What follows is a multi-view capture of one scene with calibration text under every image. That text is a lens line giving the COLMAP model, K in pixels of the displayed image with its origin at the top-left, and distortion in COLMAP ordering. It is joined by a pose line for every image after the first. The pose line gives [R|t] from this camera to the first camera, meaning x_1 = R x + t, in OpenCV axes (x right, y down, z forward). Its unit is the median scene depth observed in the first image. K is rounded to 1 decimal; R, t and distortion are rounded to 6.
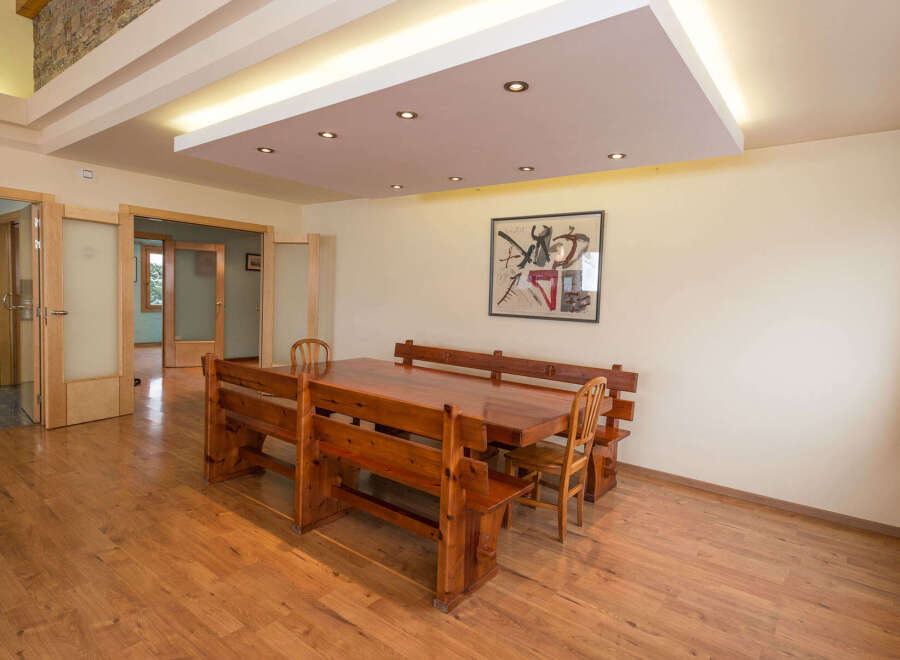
lens RADIAL K [[498.8, 0, 464.8], [0, 498.8, 332.4], [0, 0, 1]] dist [0.003056, 0.000078]
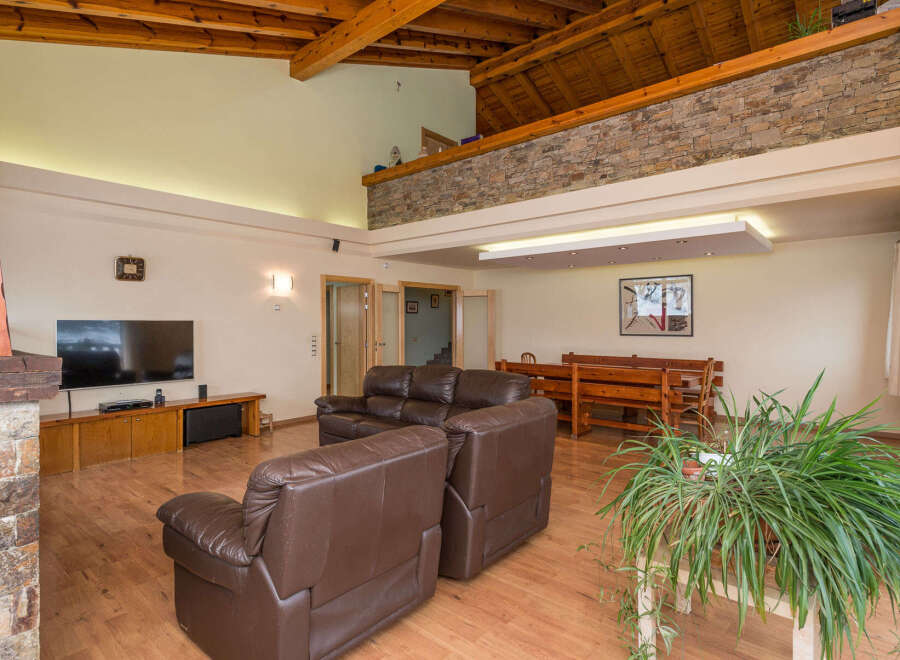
lens RADIAL K [[488.8, 0, 451.2], [0, 488.8, 327.8], [0, 0, 1]] dist [0.010694, -0.001006]
pose [[0.997497, -0.044013, -0.055347, -0.474501], [0.040282, 0.996952, -0.066814, 0.030717], [0.058119, 0.064417, 0.996229, -0.761227]]
